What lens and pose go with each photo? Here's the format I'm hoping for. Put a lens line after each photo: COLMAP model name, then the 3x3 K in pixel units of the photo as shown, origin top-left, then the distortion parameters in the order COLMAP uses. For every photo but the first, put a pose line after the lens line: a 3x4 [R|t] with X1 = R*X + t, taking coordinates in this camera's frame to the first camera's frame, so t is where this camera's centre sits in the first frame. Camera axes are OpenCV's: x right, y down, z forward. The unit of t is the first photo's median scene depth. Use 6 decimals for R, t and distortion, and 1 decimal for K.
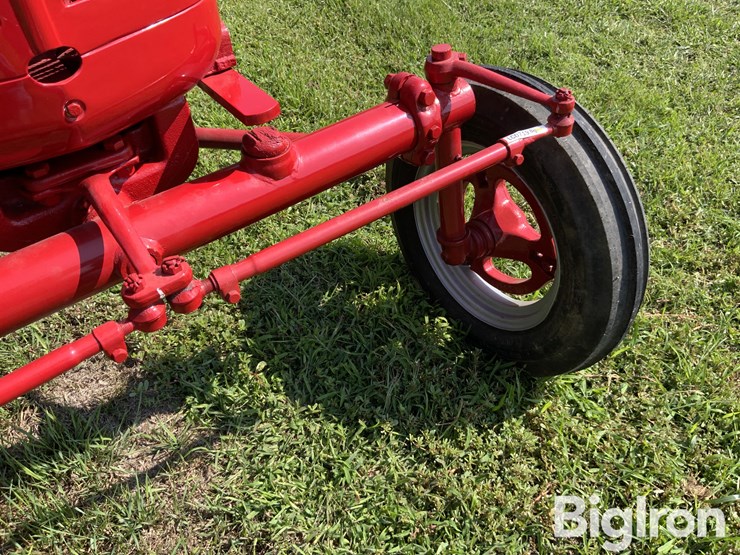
lens RADIAL K [[616.3, 0, 366.6], [0, 616.3, 277.1], [0, 0, 1]] dist [0.069104, -0.106666]
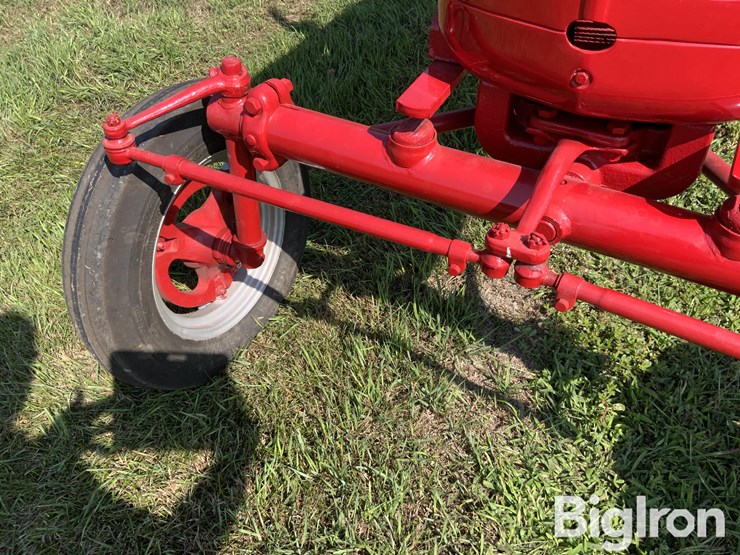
lens RADIAL K [[616.3, 0, 366.6], [0, 616.3, 277.1], [0, 0, 1]] dist [0.069104, -0.106666]
pose [[0.399314, 0.653912, -0.642610, 0.158832], [-0.614104, 0.711216, 0.342124, -0.086846], [0.680753, 0.258015, 0.685568, 0.048929]]
